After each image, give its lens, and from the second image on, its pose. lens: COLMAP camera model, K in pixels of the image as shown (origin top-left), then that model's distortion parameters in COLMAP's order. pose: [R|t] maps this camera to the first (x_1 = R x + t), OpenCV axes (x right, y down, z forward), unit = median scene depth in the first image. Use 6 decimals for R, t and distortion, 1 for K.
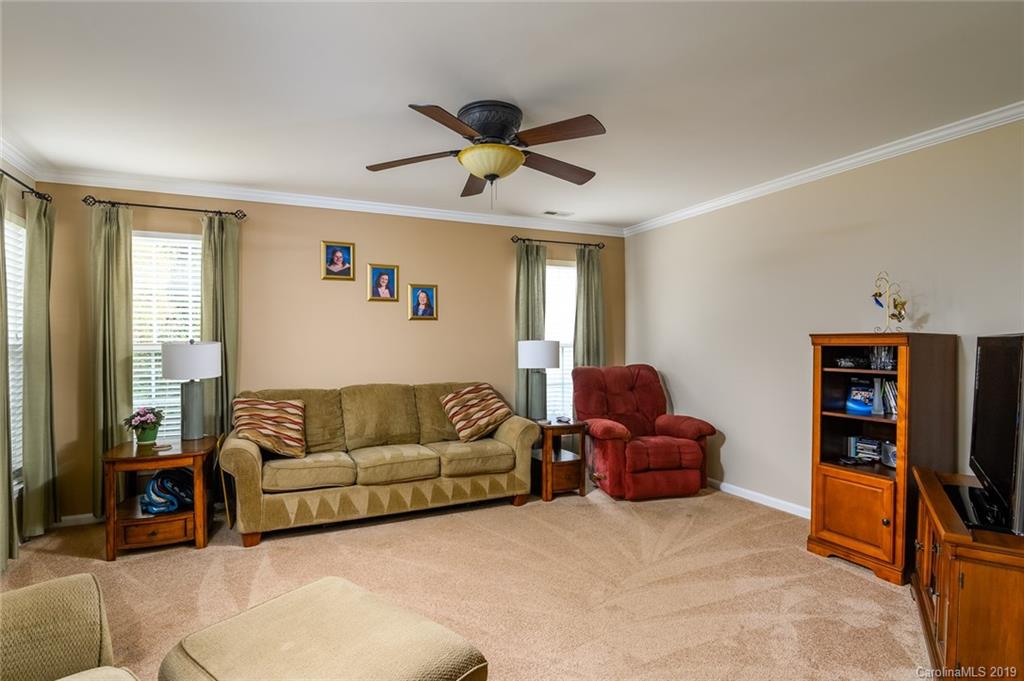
lens RADIAL K [[510.1, 0, 512.5], [0, 510.1, 346.0], [0, 0, 1]] dist [-0.032441, 0.000058]
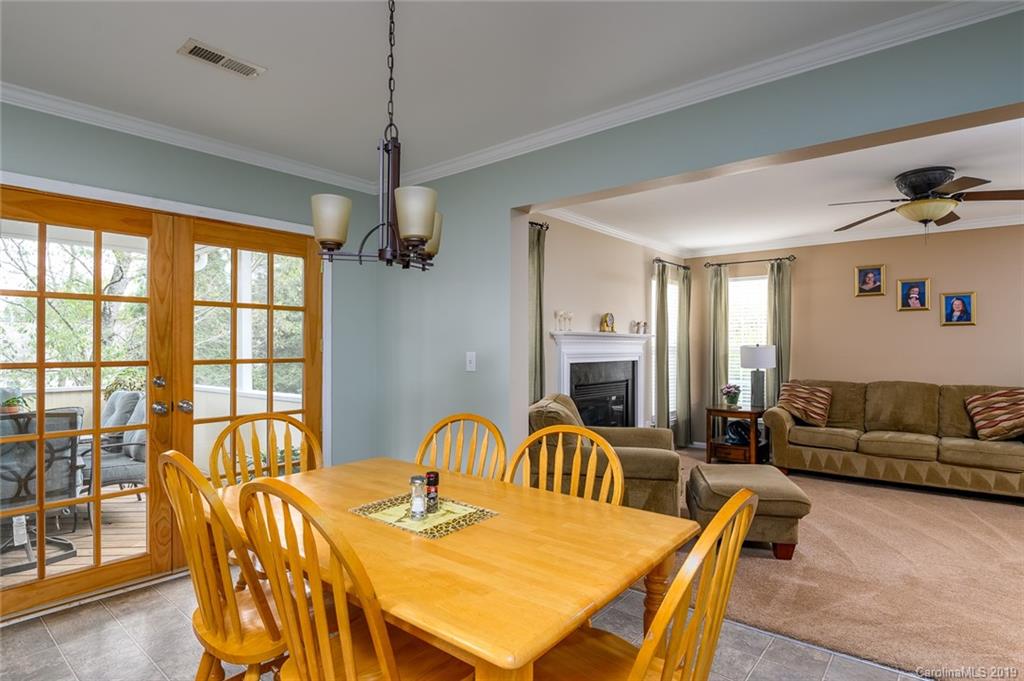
lens RADIAL K [[564.0, 0, 514.3], [0, 564.0, 346.1], [0, 0, 1]] dist [-0.002657, -0.001752]
pose [[0.428507, 0.008701, -0.903497, 0.599093], [-0.004860, 0.999961, 0.007324, -0.014194], [0.903525, 0.001253, 0.428533, -0.429662]]
